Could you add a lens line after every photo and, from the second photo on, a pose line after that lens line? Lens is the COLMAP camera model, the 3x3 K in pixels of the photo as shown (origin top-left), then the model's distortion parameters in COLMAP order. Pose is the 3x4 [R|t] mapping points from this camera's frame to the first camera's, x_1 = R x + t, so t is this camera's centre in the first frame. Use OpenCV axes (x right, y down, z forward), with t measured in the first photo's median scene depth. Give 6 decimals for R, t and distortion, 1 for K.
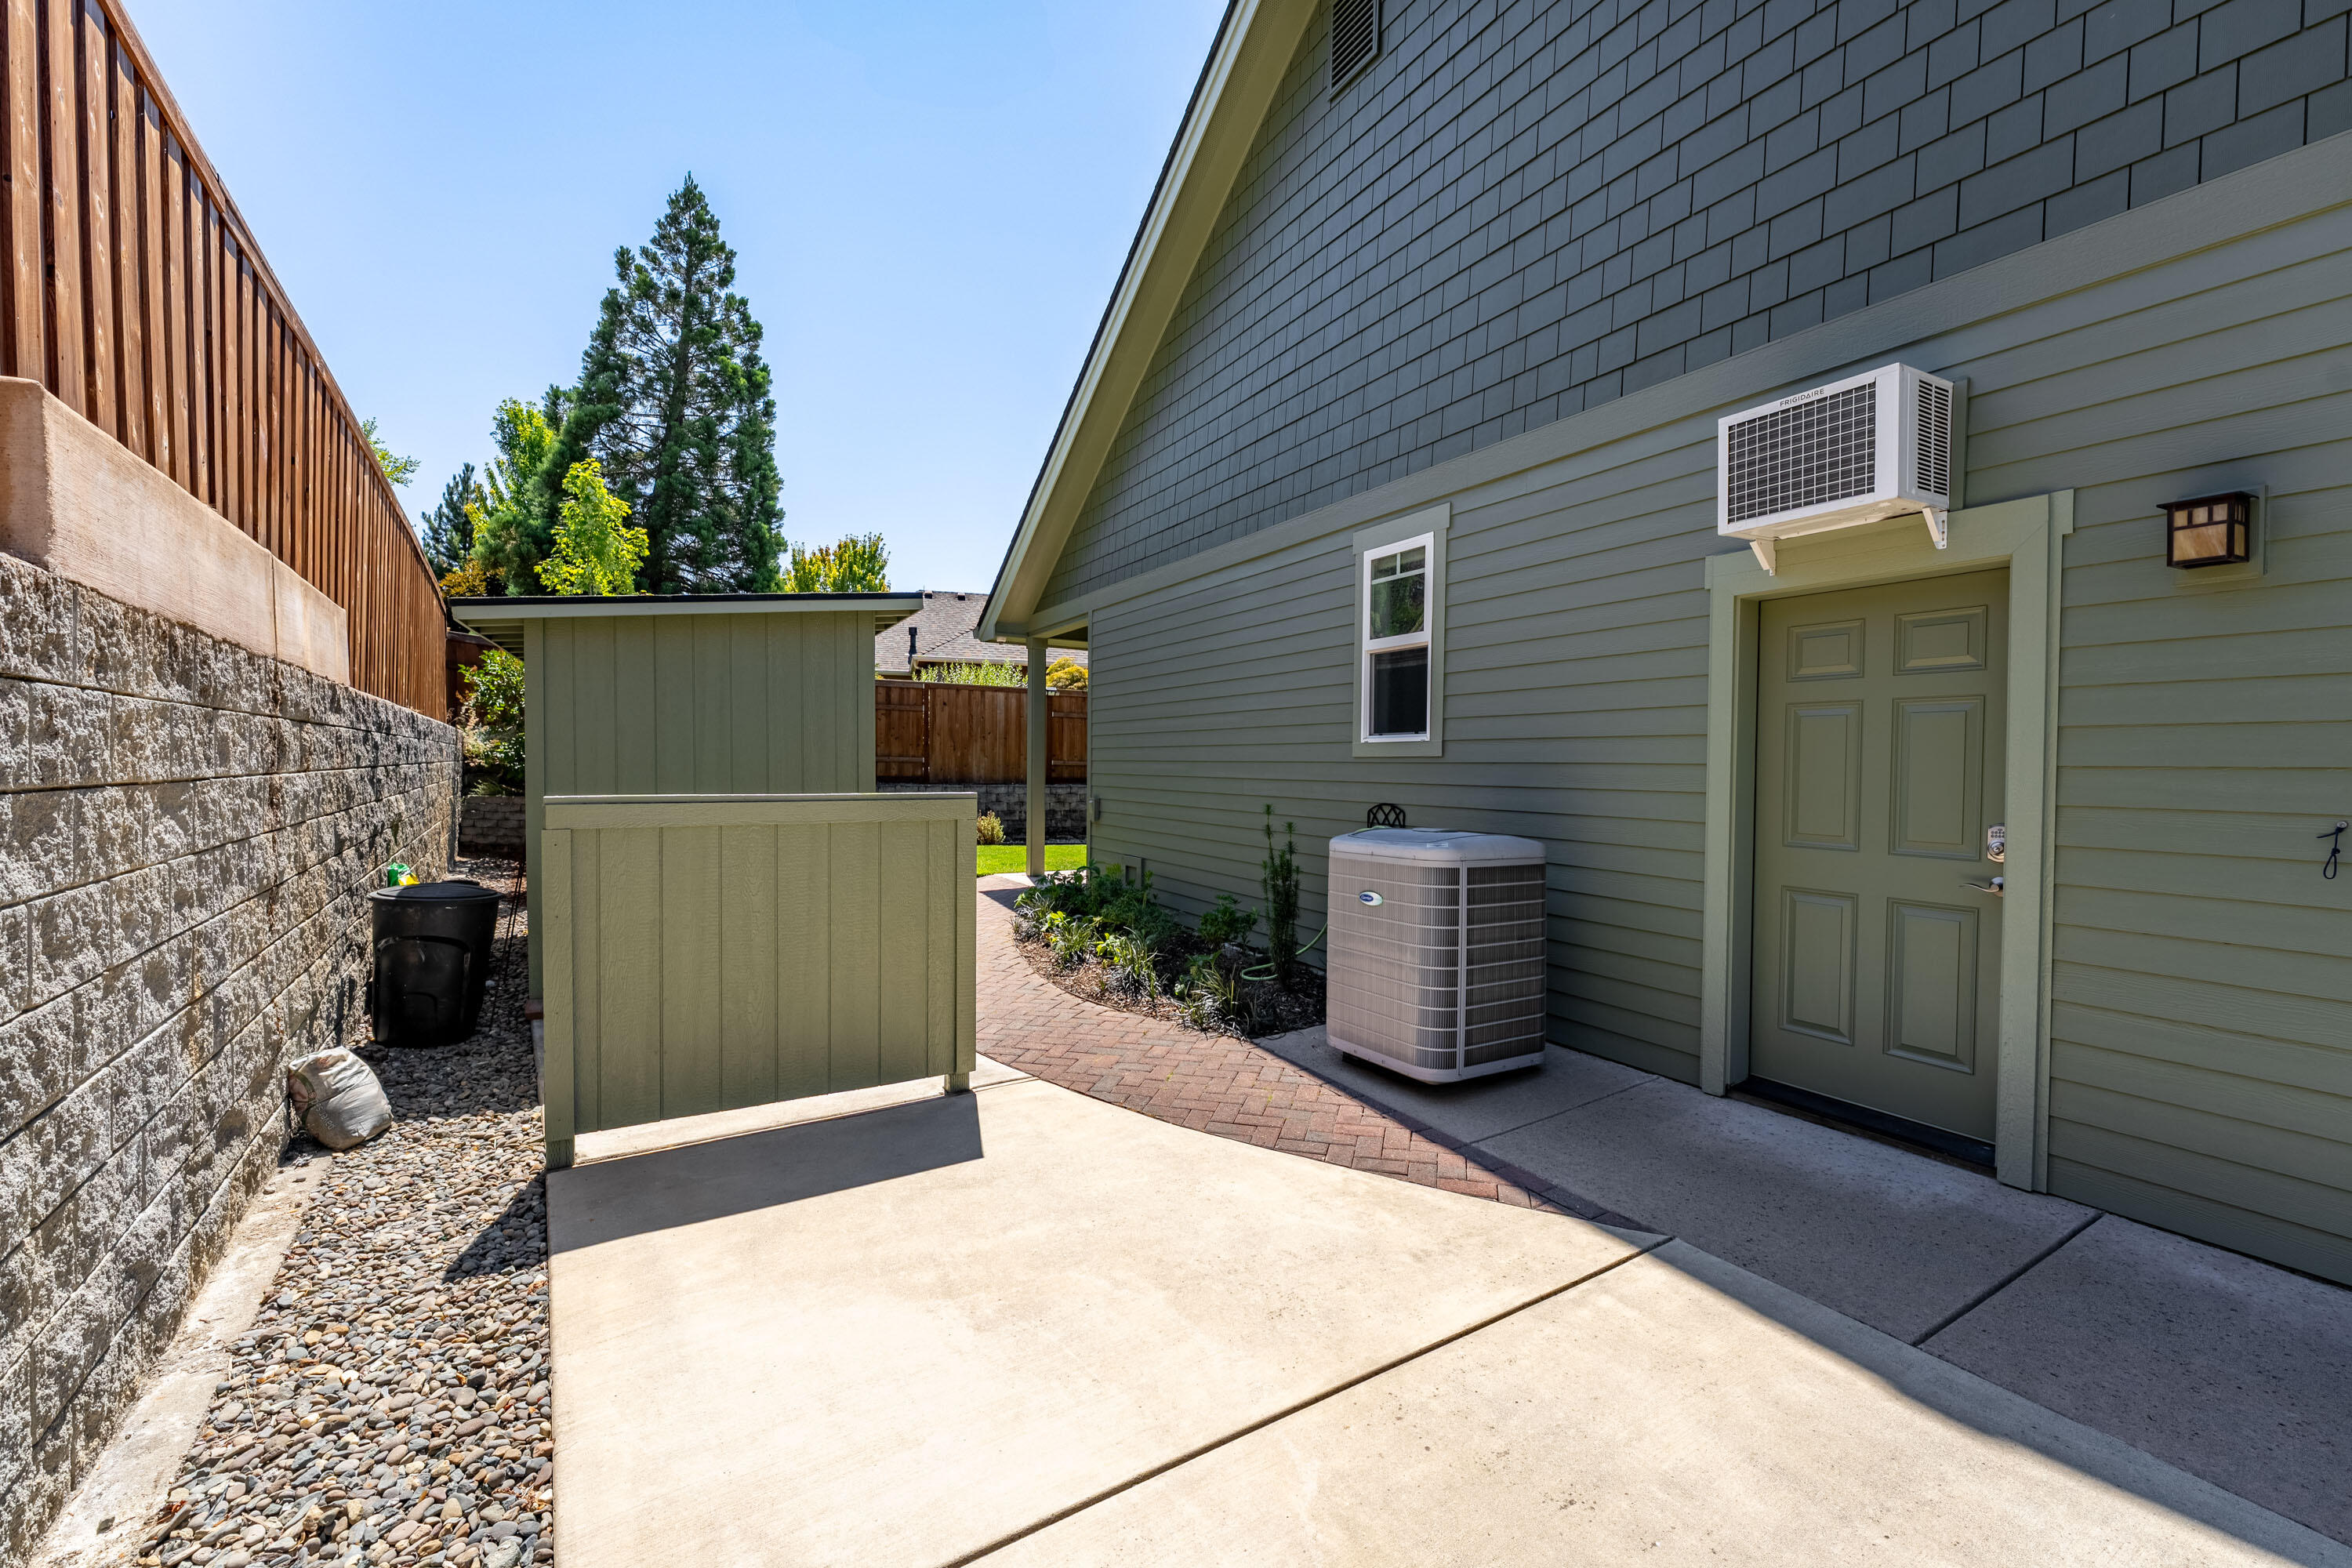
lens RADIAL K [[915.0, 0, 1130.4], [0, 915.0, 771.1], [0, 0, 1]] dist [-0.015493, 0.000093]
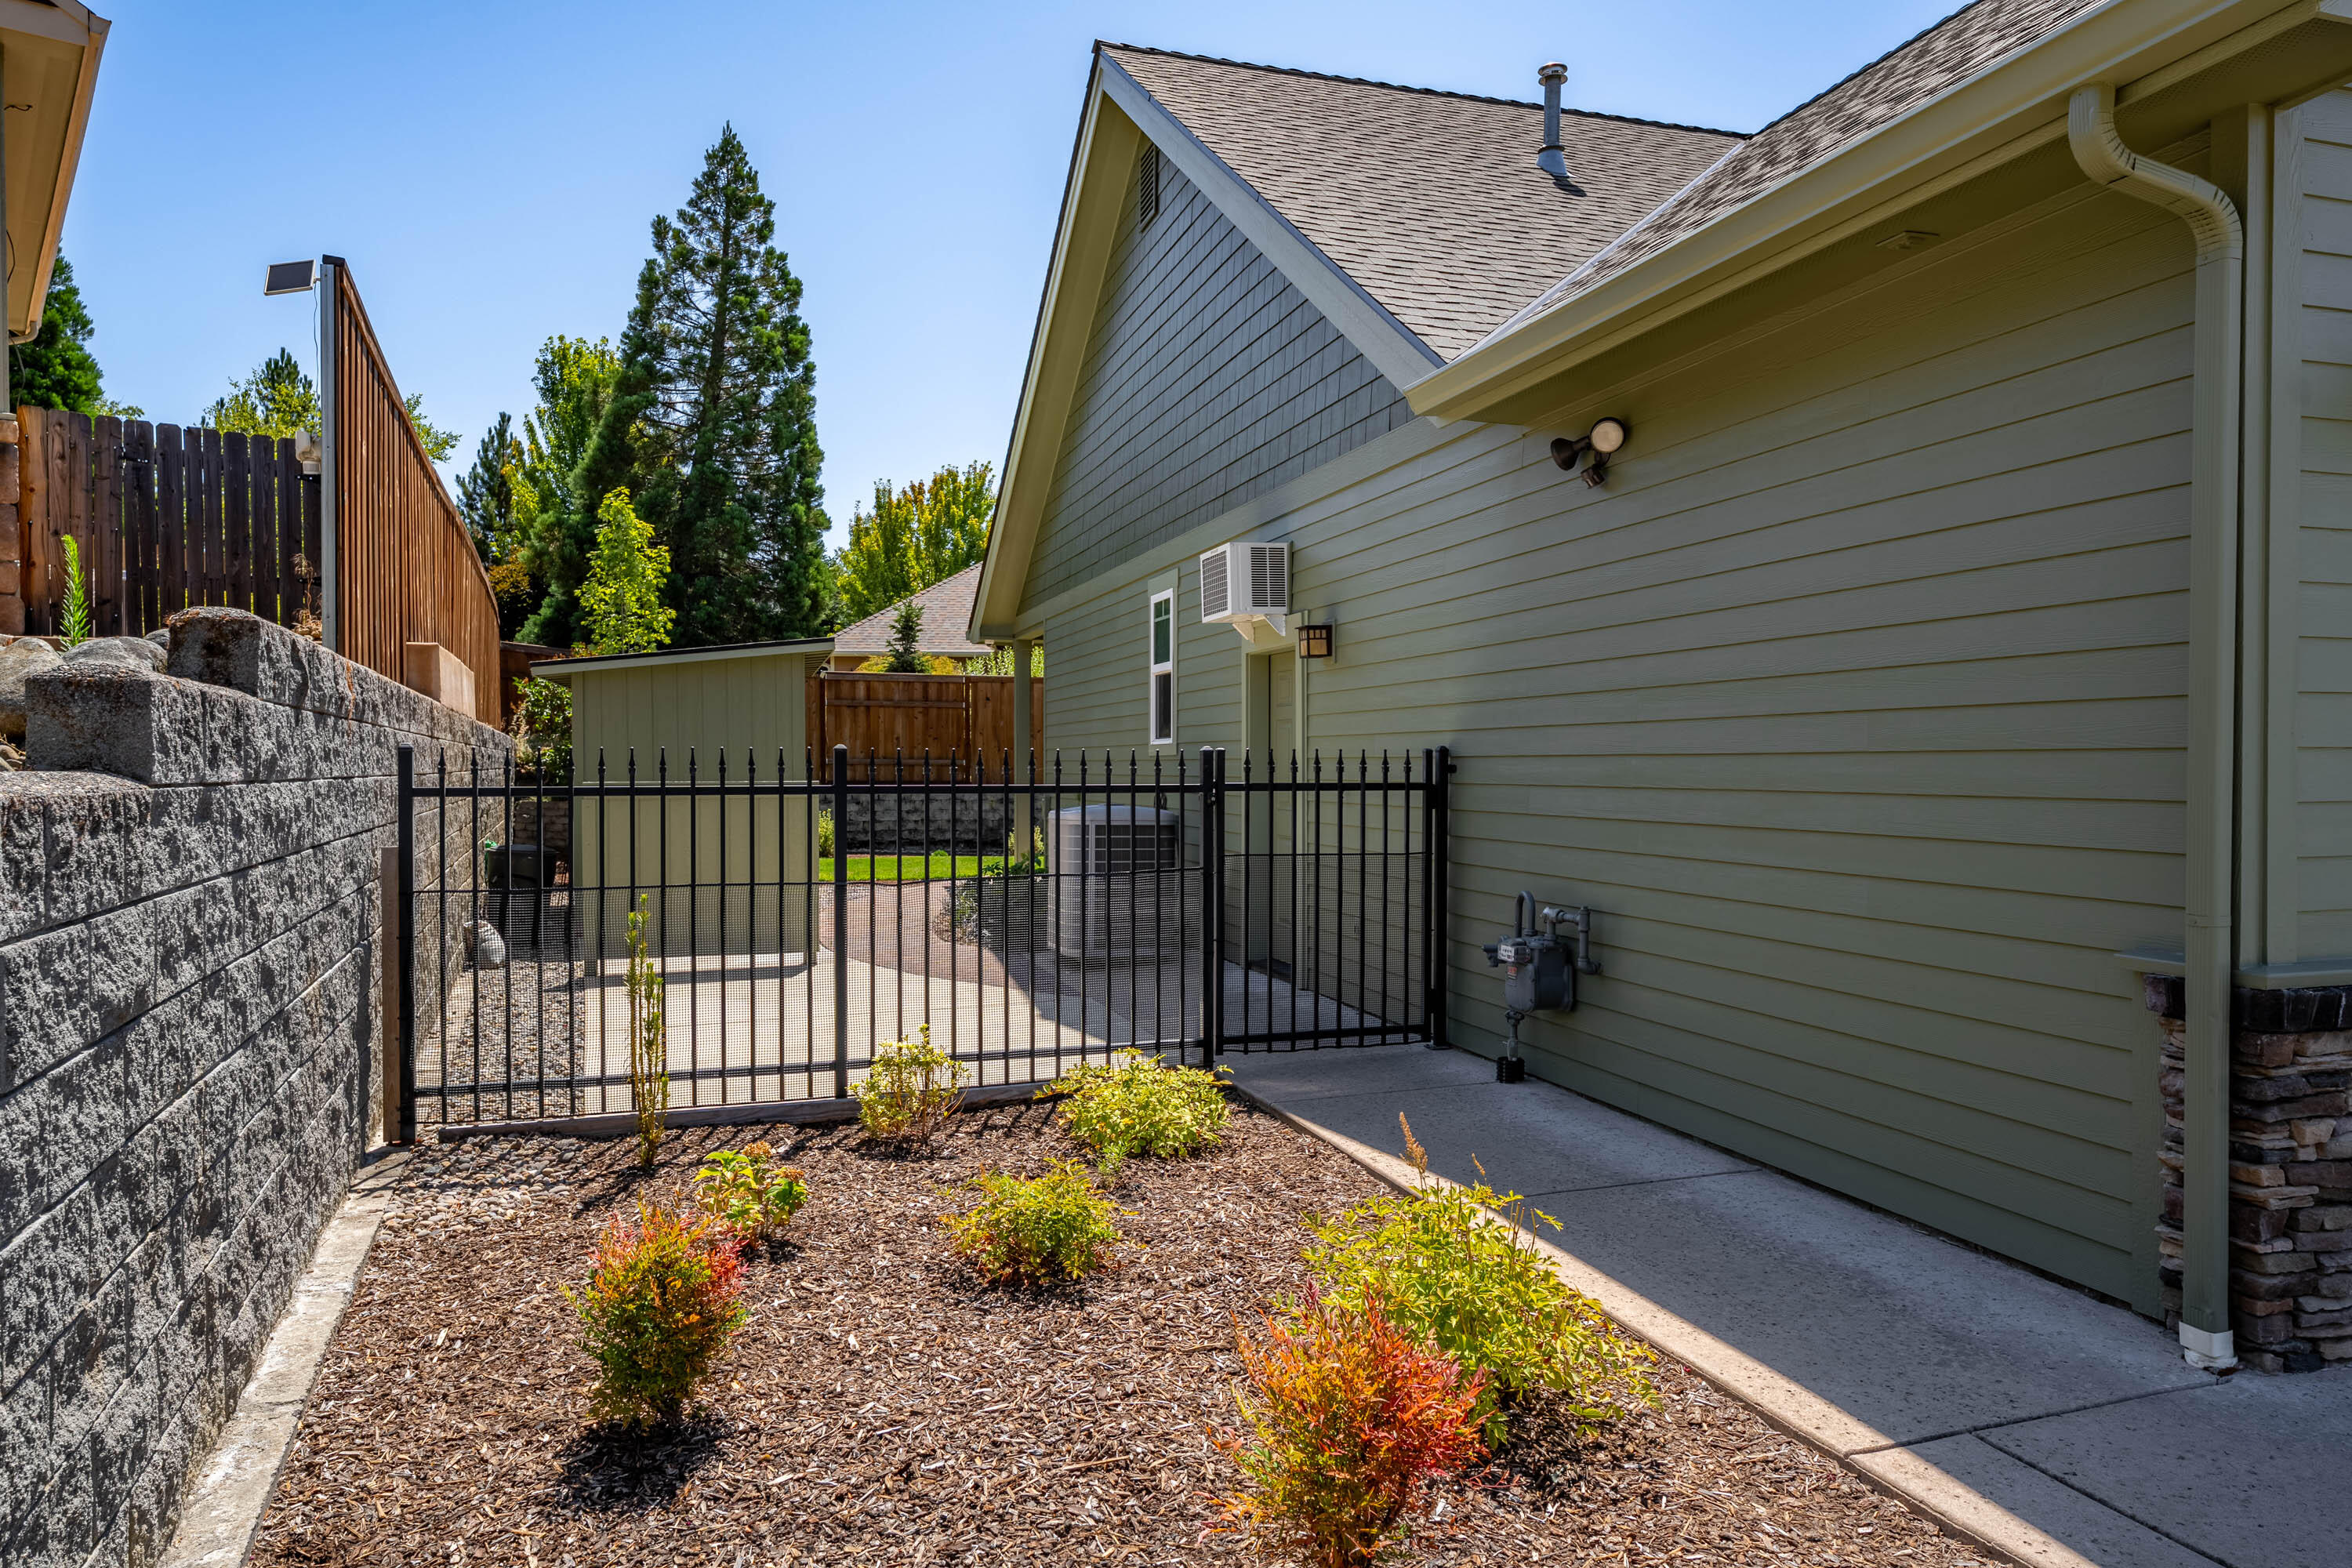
lens RADIAL K [[1462.1, 0, 1176.0], [0, 1462.1, 784.0], [0, 0, 1]] dist [-0.069627, -0.000169]
pose [[0.982352, -0.008514, -0.186846, 0.226295], [0.009258, 0.999952, 0.003107, 0.006362], [0.186811, -0.004782, 0.982384, -0.343713]]
